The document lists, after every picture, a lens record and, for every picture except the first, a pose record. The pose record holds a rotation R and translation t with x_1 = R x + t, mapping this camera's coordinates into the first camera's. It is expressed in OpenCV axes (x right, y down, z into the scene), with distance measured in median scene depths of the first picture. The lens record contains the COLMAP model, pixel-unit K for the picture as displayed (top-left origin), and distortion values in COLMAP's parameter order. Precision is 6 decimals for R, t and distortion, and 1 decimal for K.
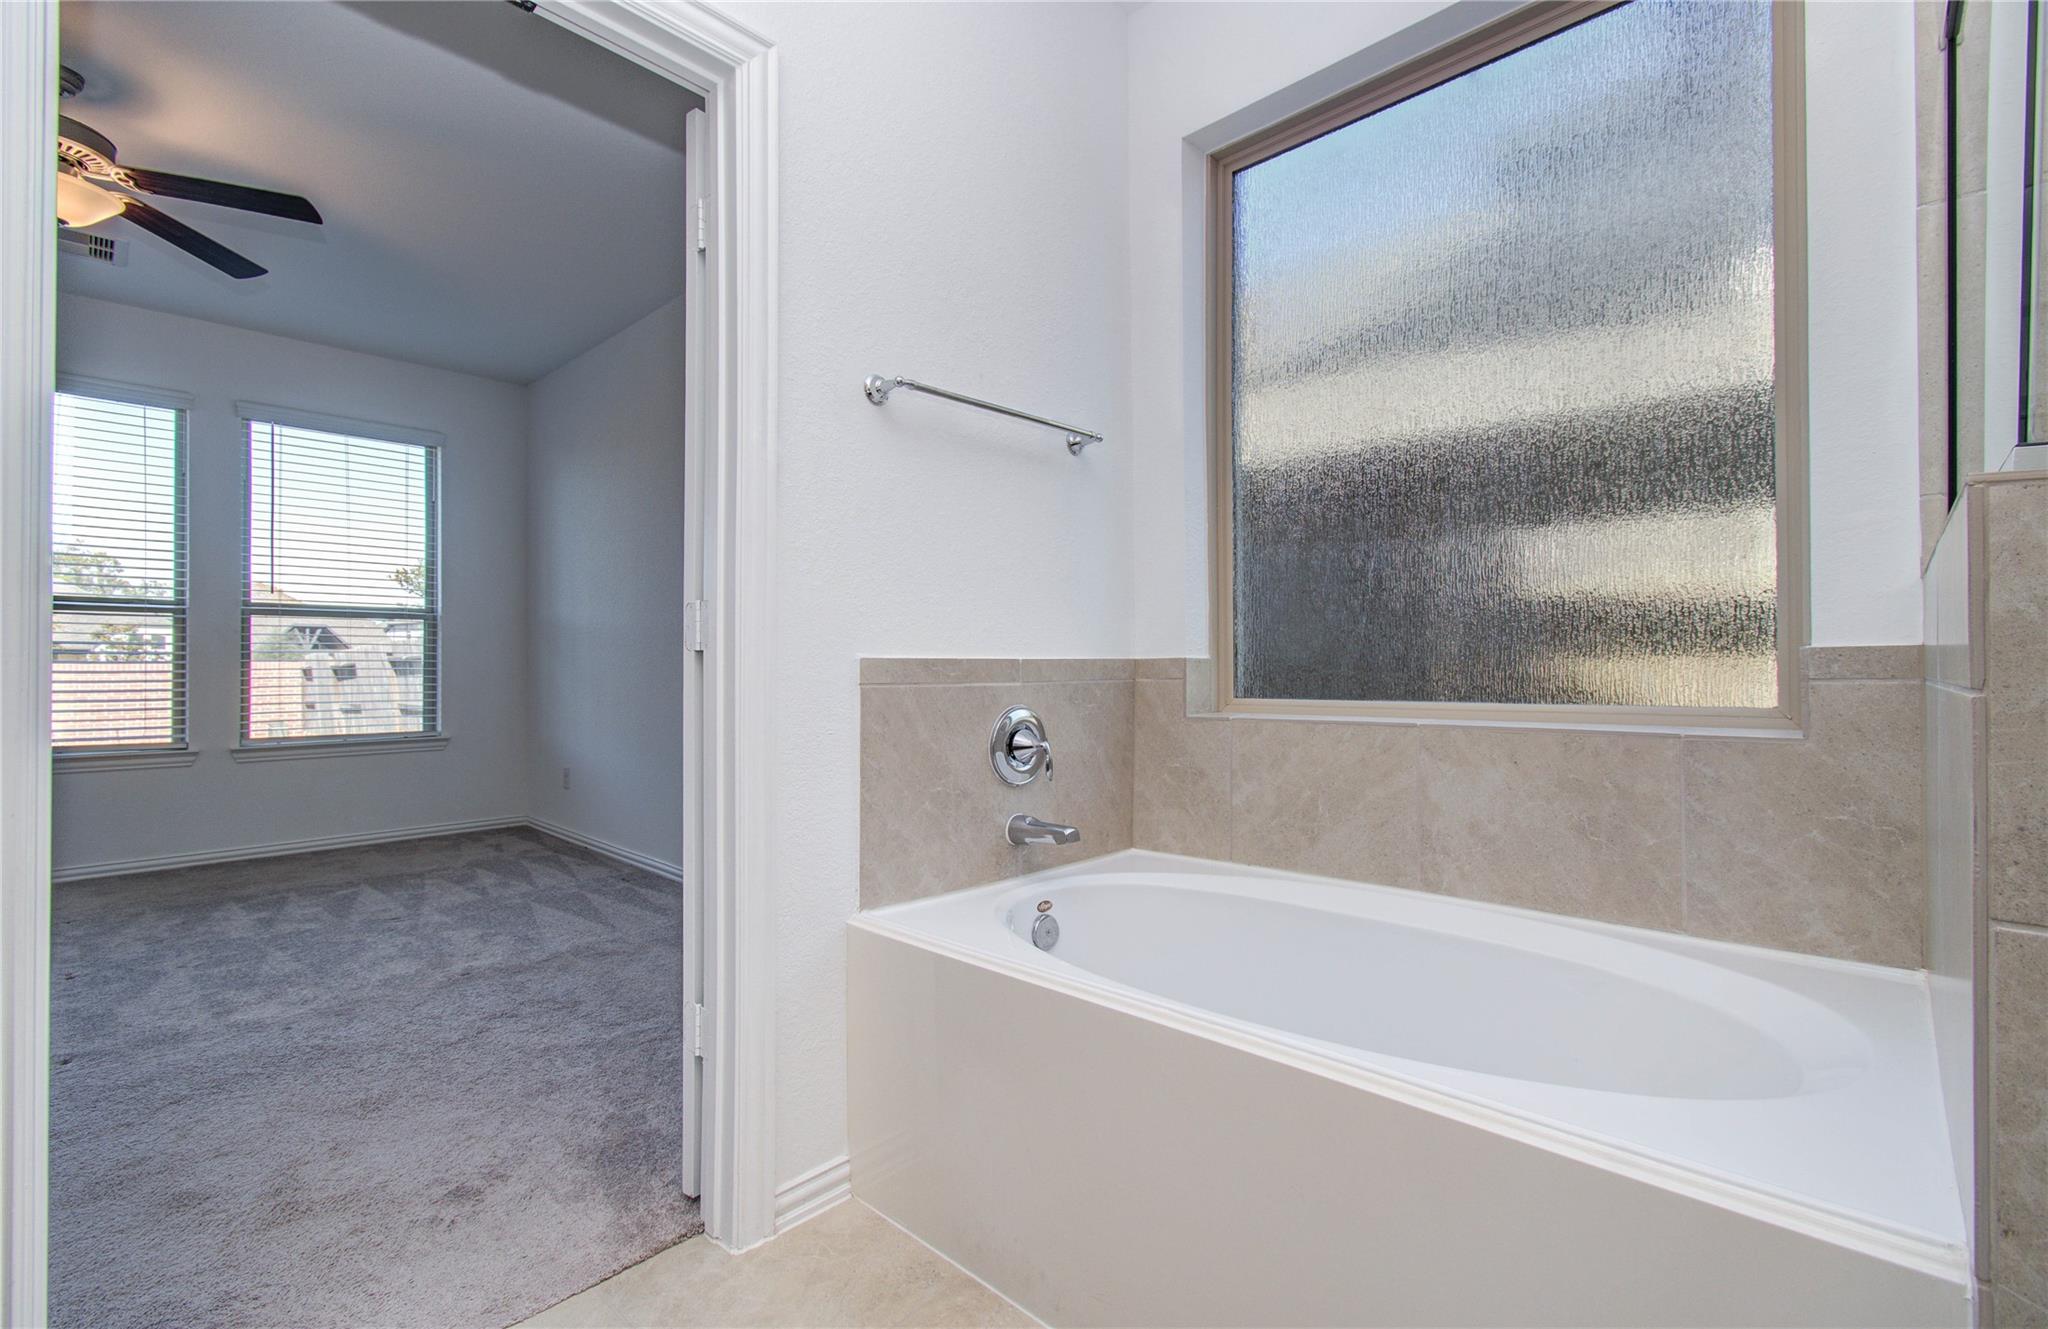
lens RADIAL K [[885.6, 0, 1015.9], [0, 885.6, 663.9], [0, 0, 1]] dist [0.000114, 0.000549]
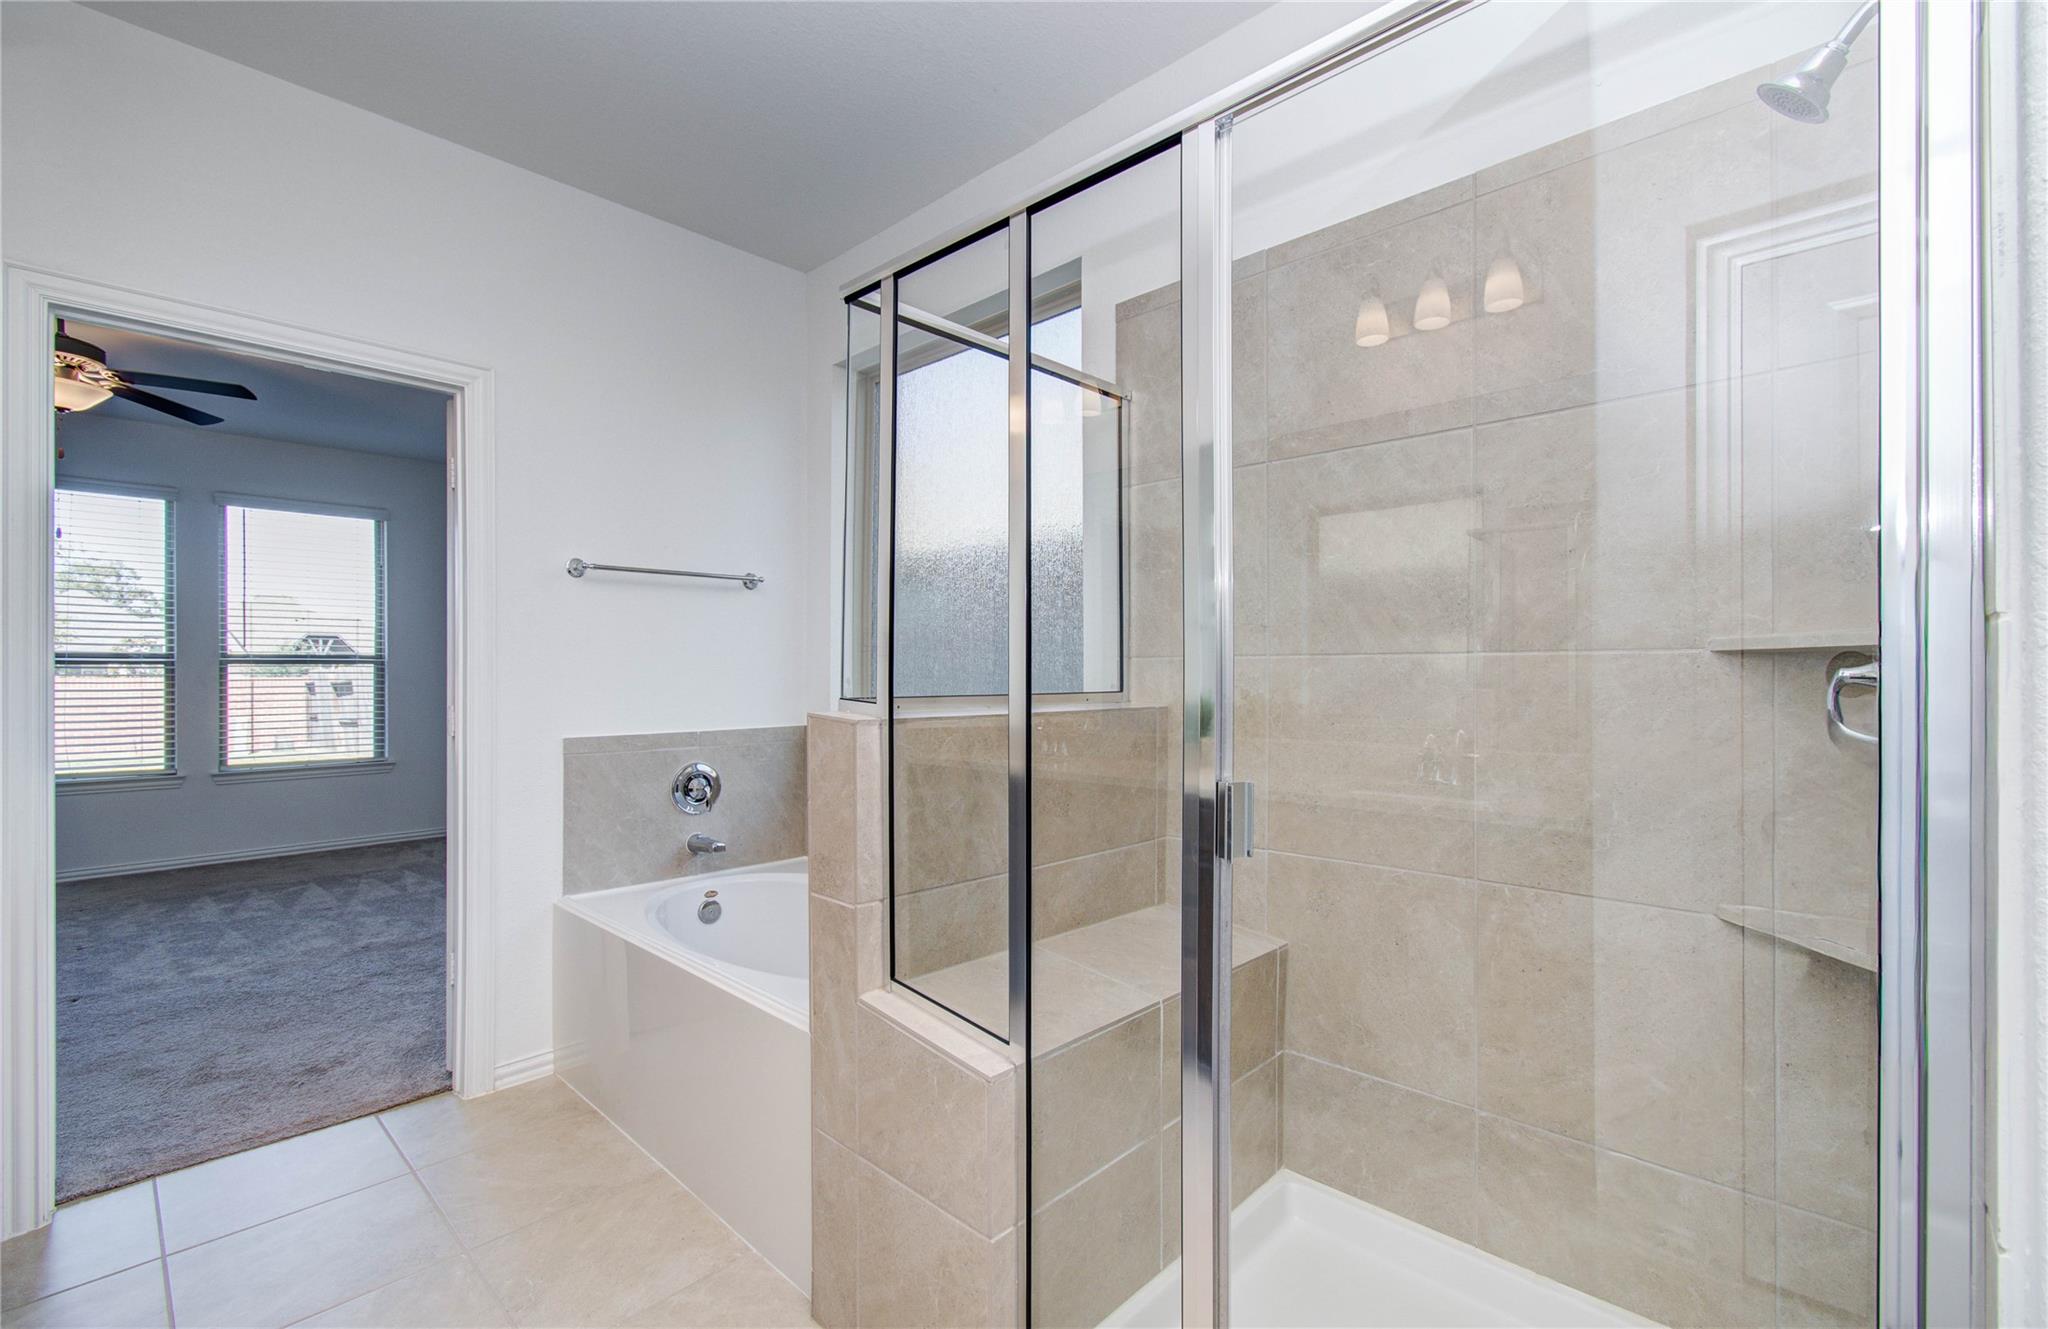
lens RADIAL K [[942.9, 0, 1021.9], [0, 942.9, 668.6], [0, 0, 1]] dist [0.050177, -0.012751]
pose [[0.998341, -0.000691, -0.057574, 0.447876], [0.001259, 0.999951, 0.009820, -0.087430], [0.057565, -0.009876, 0.998293, -0.399158]]
